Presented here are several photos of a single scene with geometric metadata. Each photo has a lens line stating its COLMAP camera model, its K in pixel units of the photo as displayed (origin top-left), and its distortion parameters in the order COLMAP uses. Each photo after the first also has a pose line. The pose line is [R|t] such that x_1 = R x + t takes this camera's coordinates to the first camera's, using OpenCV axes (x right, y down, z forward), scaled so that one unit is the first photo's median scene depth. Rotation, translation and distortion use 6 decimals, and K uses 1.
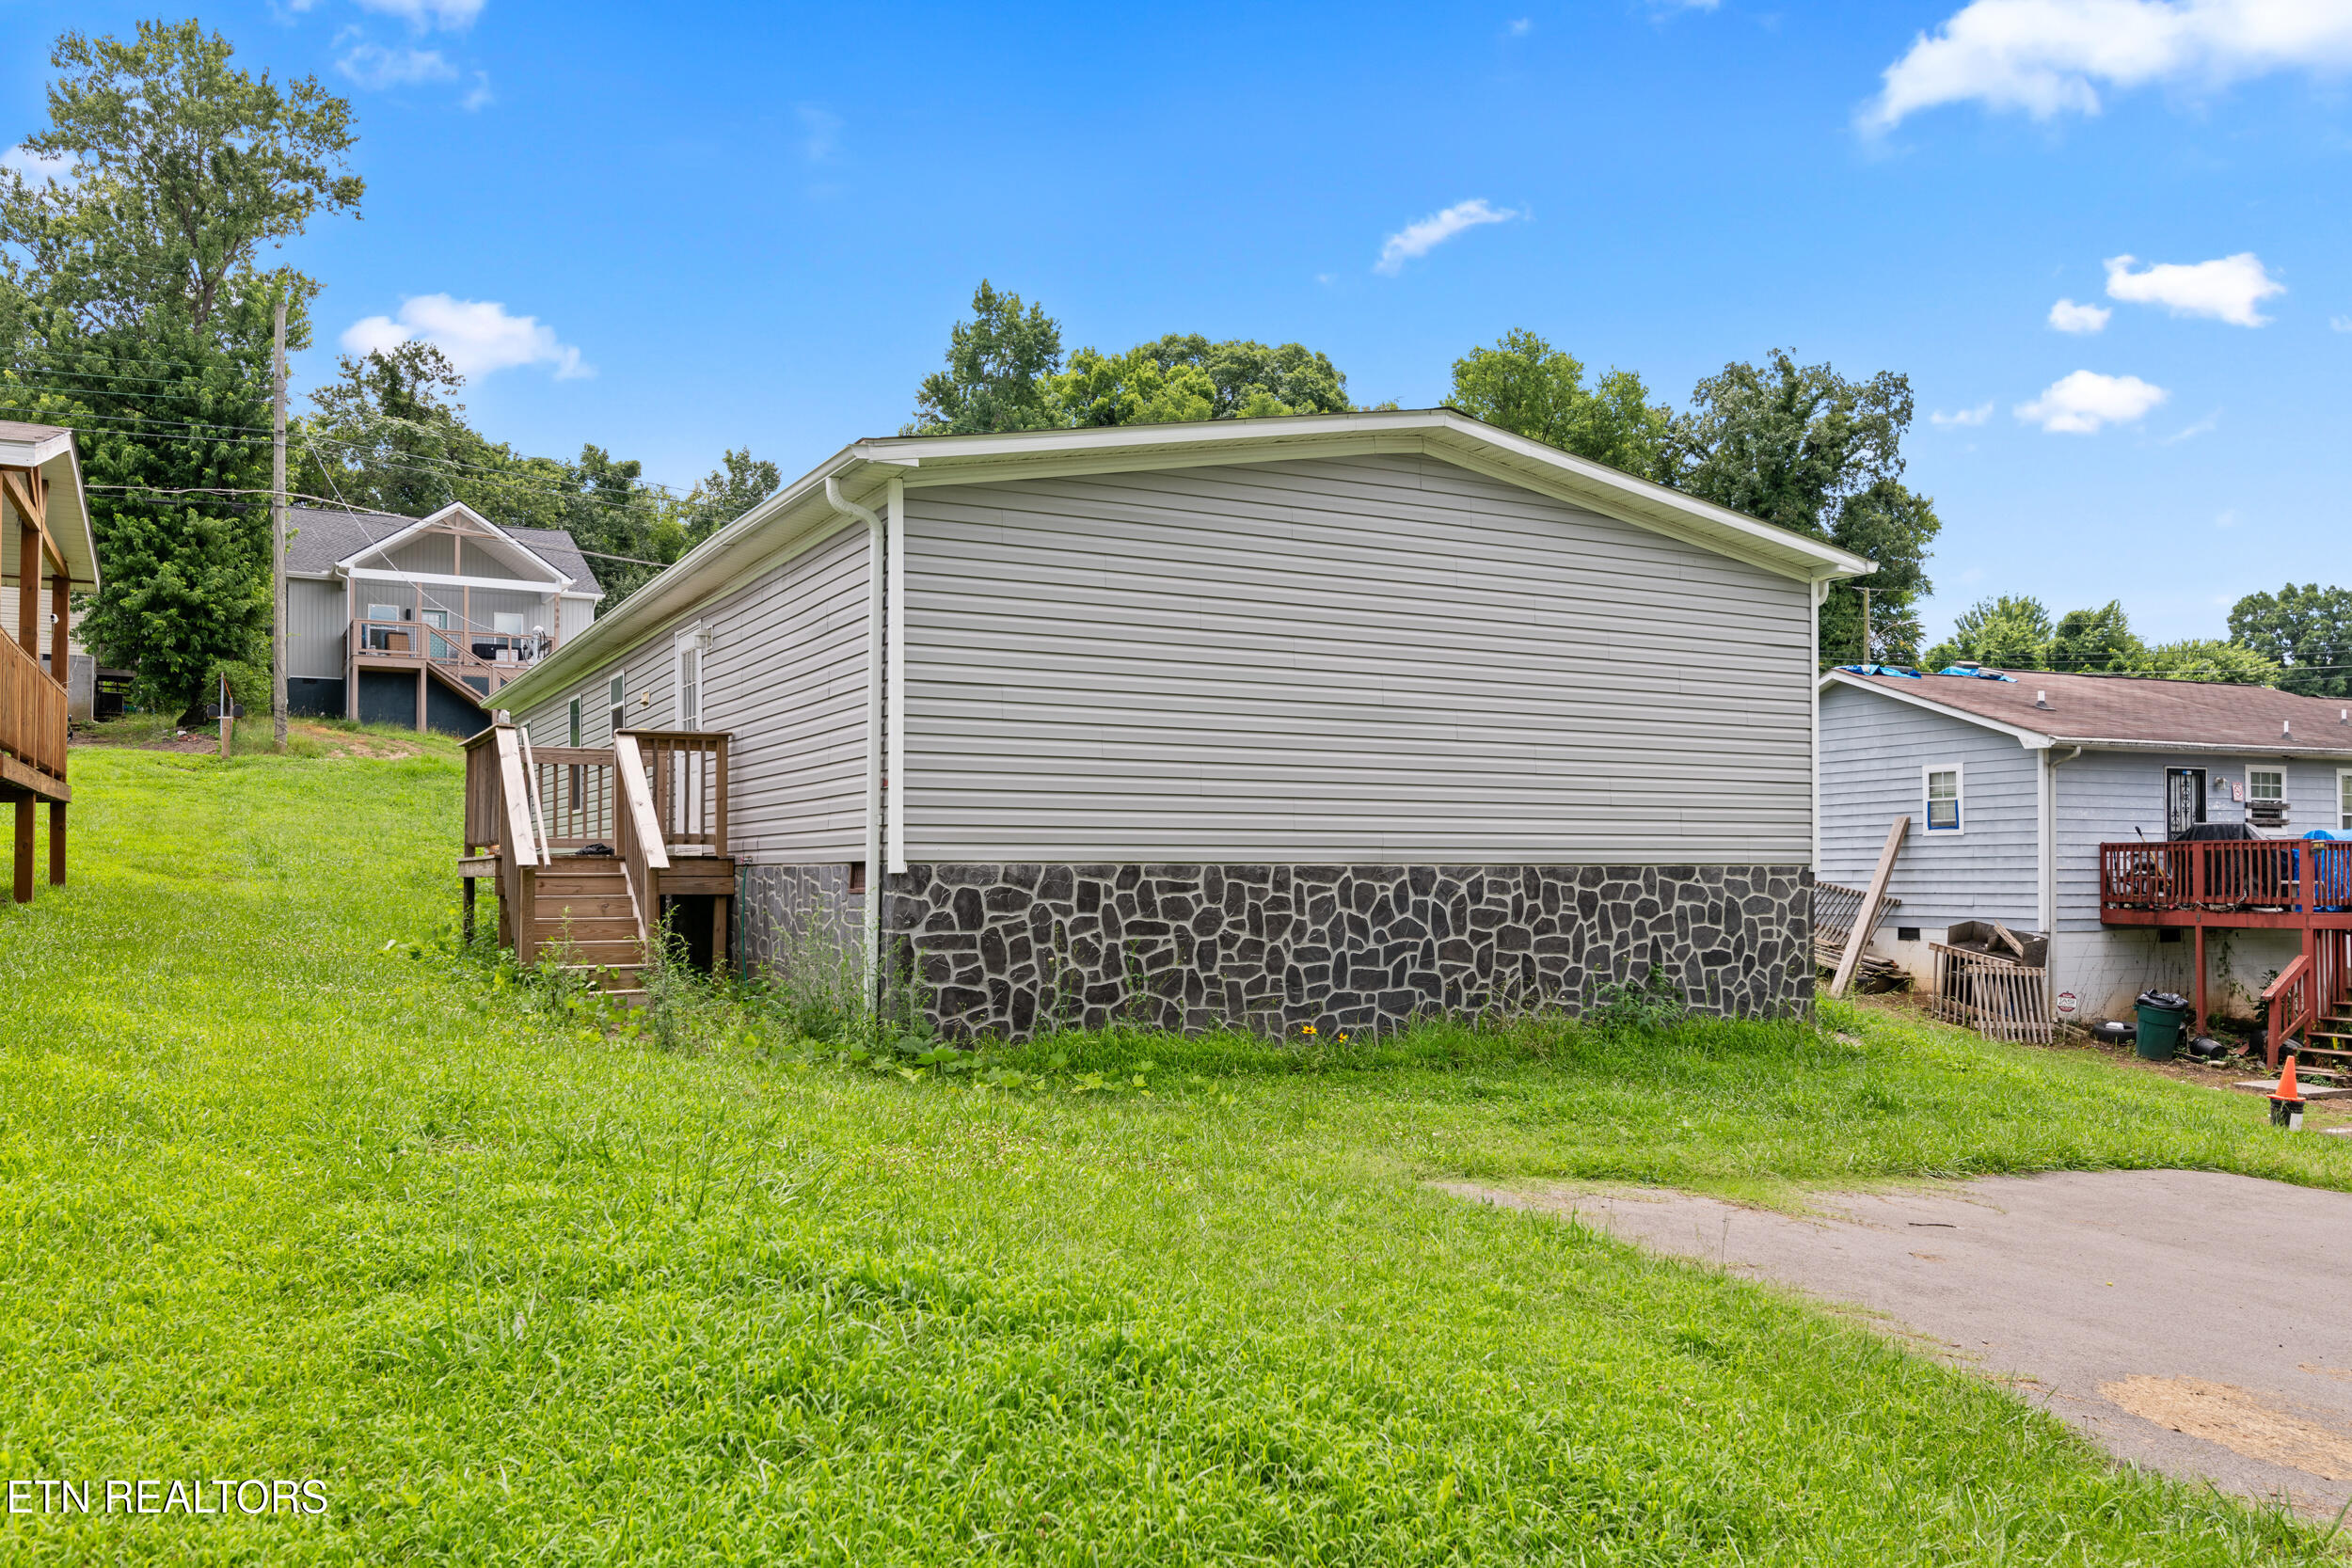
lens RADIAL K [[1765.5, 0, 1175.8], [0, 1765.5, 795.7], [0, 0, 1]] dist [-0.005643, 0.006968]
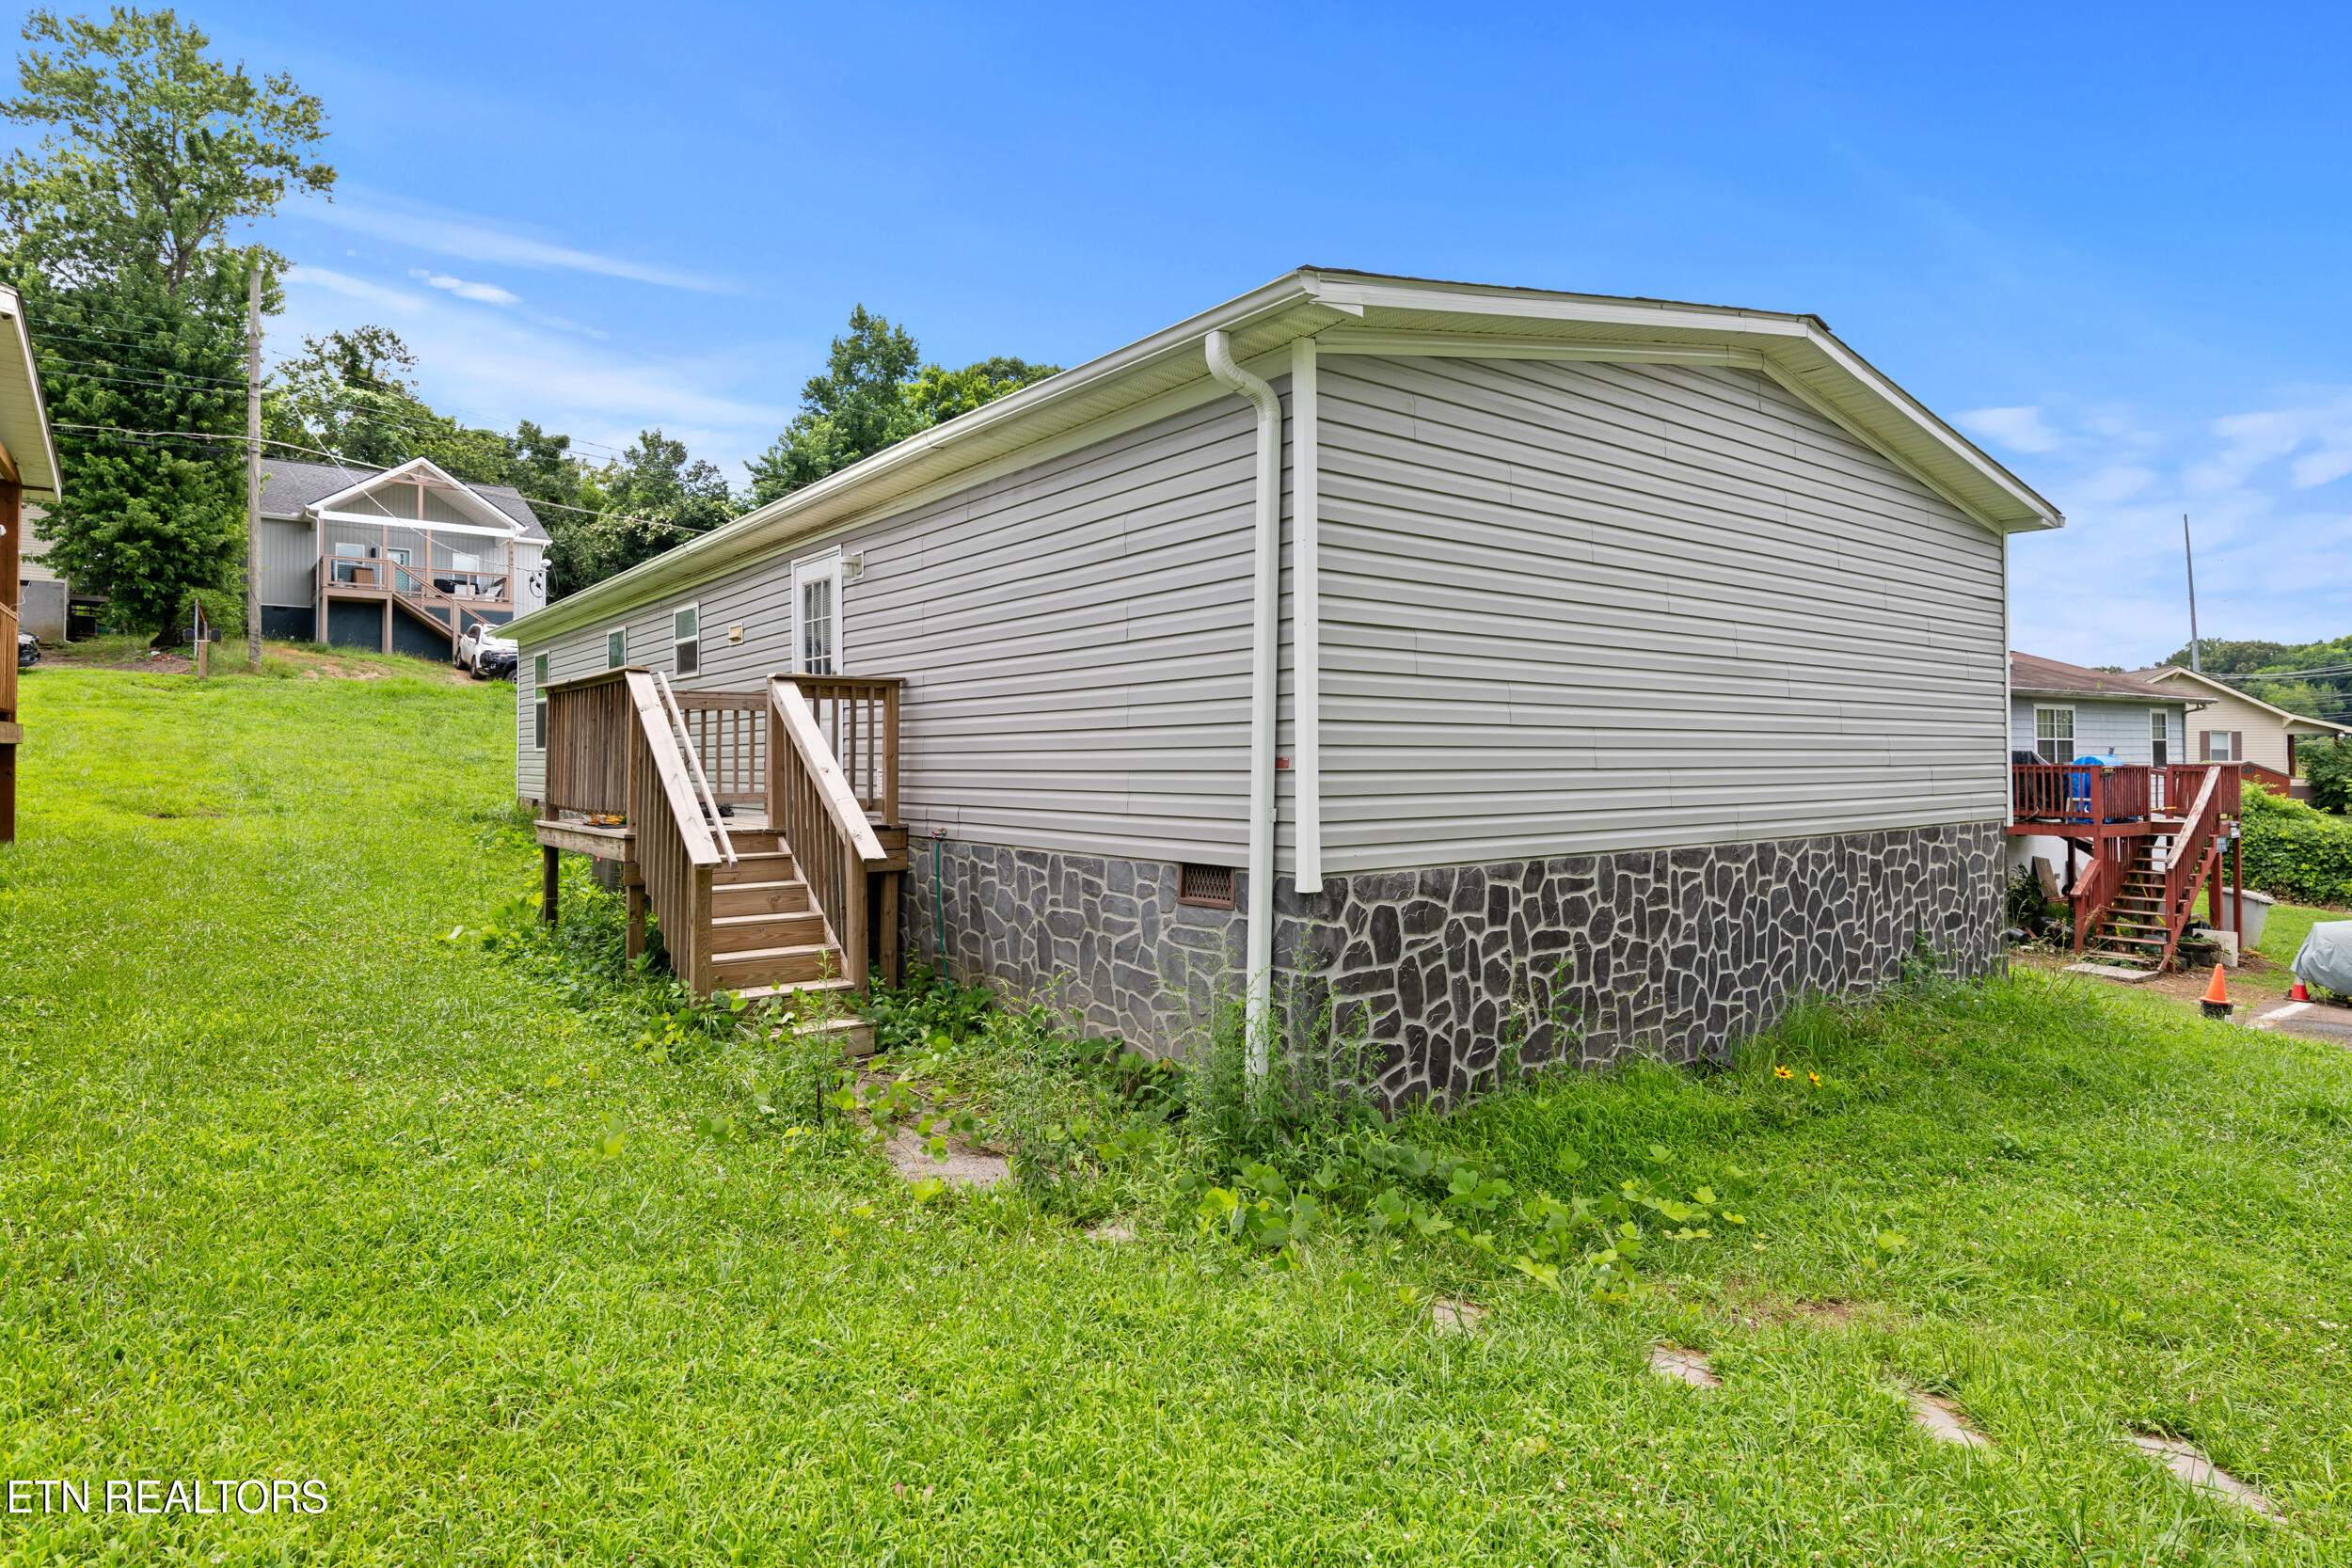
lens RADIAL K [[1271.8, 0, 1183.3], [0, 1271.8, 707.2], [0, 0, 1]] dist [0.000537, 0.001258]
pose [[0.985878, 0.004425, 0.167408, -0.061915], [-0.004818, 0.999987, 0.001941, -0.006585], [-0.167397, -0.002720, 0.985886, 0.105709]]
